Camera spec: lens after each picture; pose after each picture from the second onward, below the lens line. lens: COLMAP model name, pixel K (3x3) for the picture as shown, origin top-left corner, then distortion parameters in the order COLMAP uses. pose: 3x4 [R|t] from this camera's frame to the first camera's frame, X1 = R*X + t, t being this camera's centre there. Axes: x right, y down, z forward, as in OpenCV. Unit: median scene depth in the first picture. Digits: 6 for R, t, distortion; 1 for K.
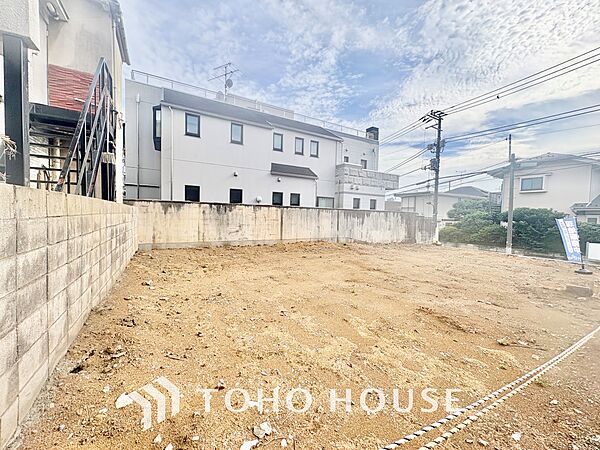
lens RADIAL K [[240.2, 0, 302.2], [0, 240.2, 224.1], [0, 0, 1]] dist [0.002036, 0.000140]
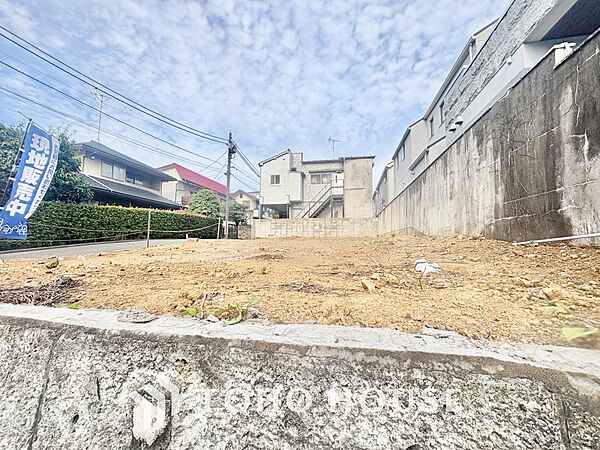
lens RADIAL K [[238.8, 0, 301.5], [0, 238.8, 224.4], [0, 0, 1]] dist [-0.000954, 0.000119]
pose [[-0.658445, -0.085883, -0.747712, 0.869997], [-0.053853, 0.996298, -0.067012, 0.109977], [0.750699, -0.003857, -0.660633, 1.230140]]
